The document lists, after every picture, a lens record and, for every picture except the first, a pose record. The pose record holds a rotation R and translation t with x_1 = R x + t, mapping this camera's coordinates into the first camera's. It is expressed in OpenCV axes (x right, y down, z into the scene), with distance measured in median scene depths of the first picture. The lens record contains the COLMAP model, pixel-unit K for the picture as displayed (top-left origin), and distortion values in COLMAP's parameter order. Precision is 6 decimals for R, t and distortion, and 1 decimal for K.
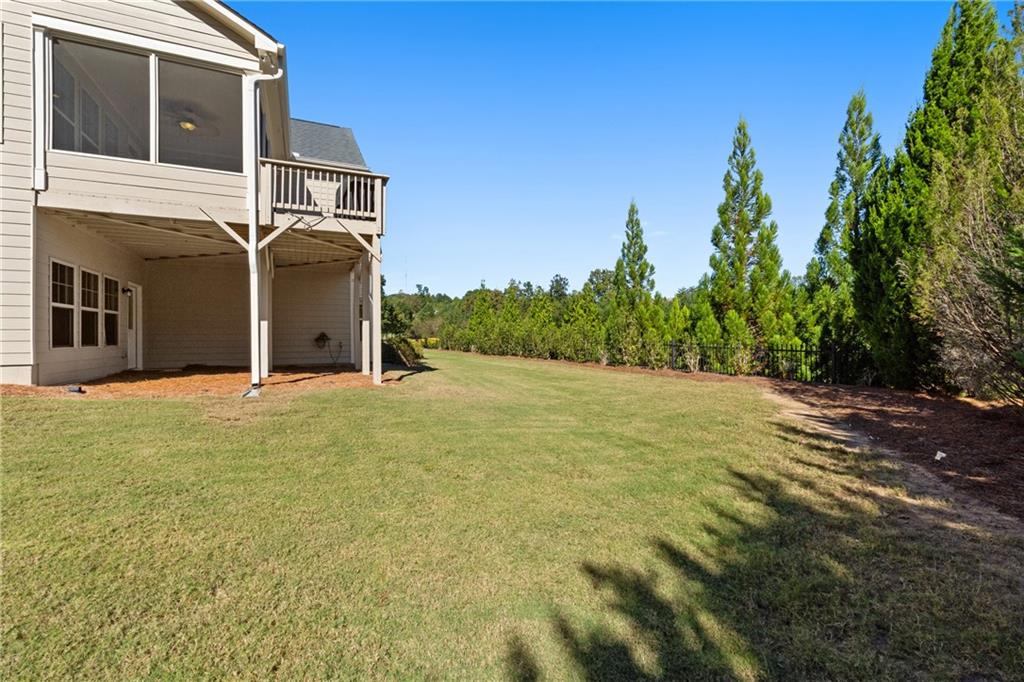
lens RADIAL K [[456.3, 0, 511.1], [0, 456.3, 334.7], [0, 0, 1]] dist [-0.005548, 0.000588]
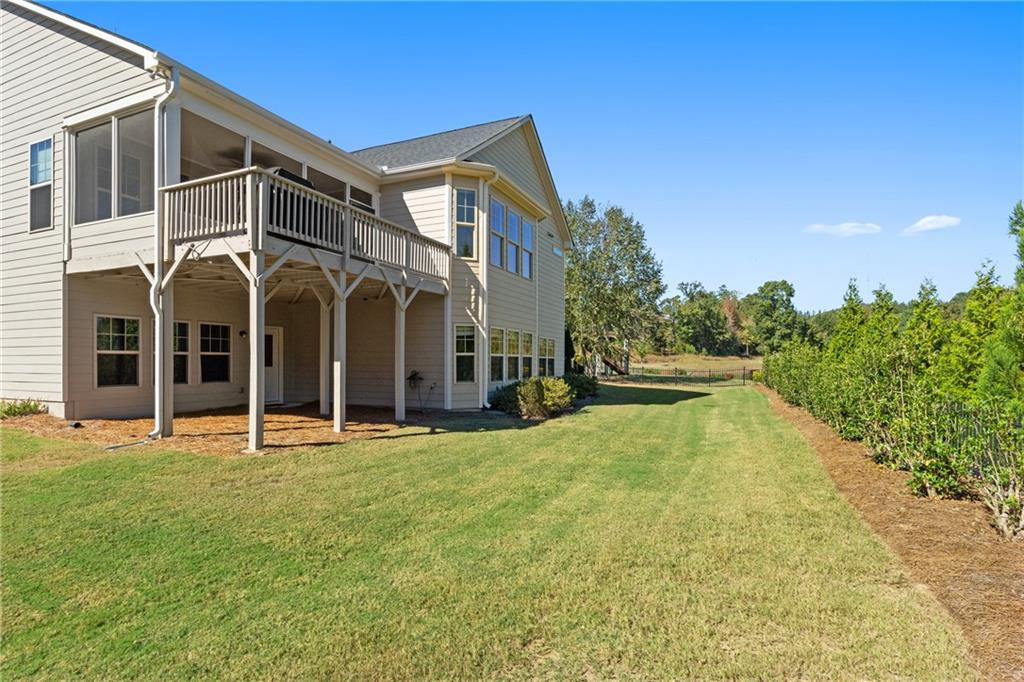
lens RADIAL K [[499.9, 0, 507.3], [0, 499.9, 364.4], [0, 0, 1]] dist [-0.005013, -0.001098]
pose [[0.656452, 0.016620, -0.754184, 0.680312], [-0.004094, 0.999821, 0.018470, -0.058285], [0.754356, -0.009037, 0.656403, 0.888208]]
